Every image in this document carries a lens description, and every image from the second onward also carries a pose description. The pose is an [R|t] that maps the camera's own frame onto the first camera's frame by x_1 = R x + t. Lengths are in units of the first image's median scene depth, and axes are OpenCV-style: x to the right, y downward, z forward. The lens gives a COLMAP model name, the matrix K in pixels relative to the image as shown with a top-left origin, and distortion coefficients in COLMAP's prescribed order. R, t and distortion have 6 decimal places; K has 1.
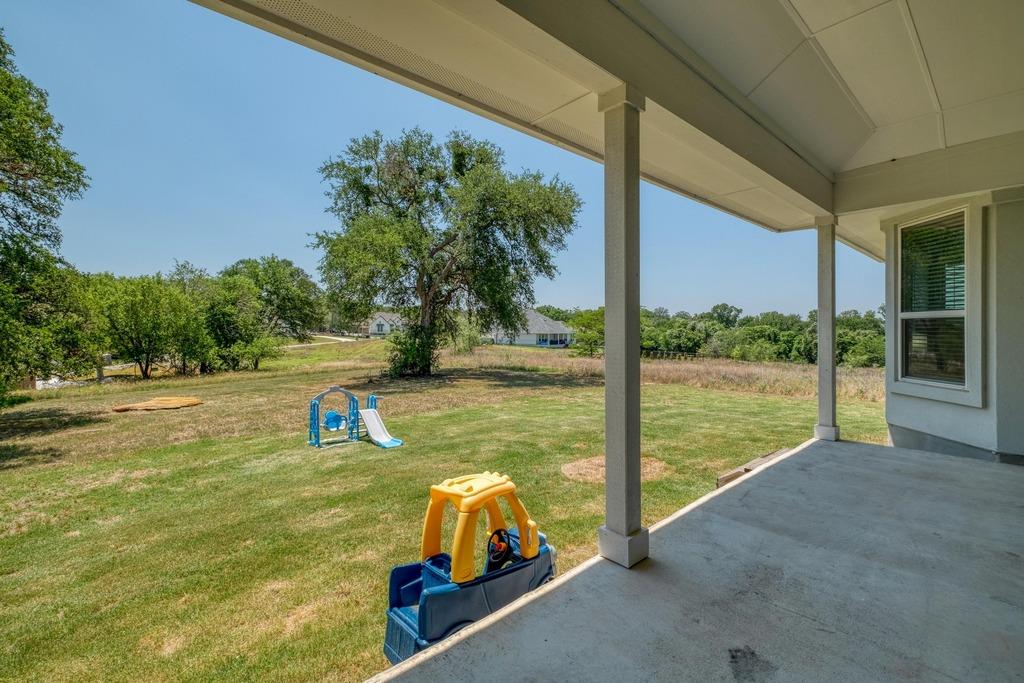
lens RADIAL K [[439.7, 0, 509.1], [0, 439.7, 338.2], [0, 0, 1]] dist [0.008270, -0.002212]
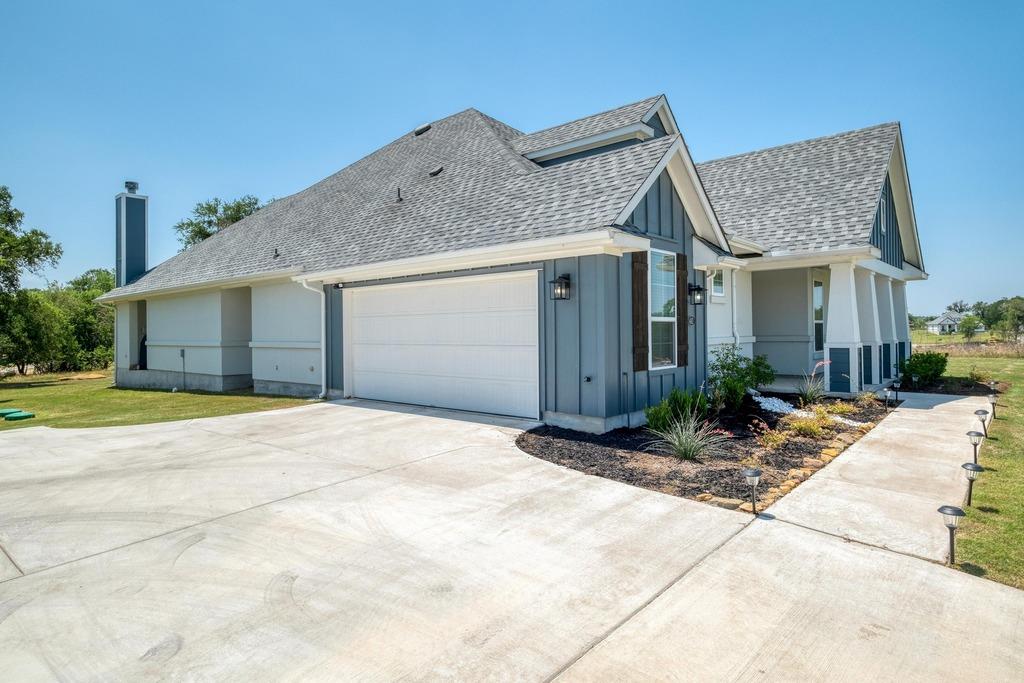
lens RADIAL K [[573.0, 0, 514.3], [0, 573.0, 333.8], [0, 0, 1]] dist [0.000327, -0.000171]
pose [[0.990168, -0.011271, 0.139426, 0.309707], [0.013155, 0.999834, -0.012596, 0.009058], [-0.139261, 0.014306, 0.990152, -0.764346]]
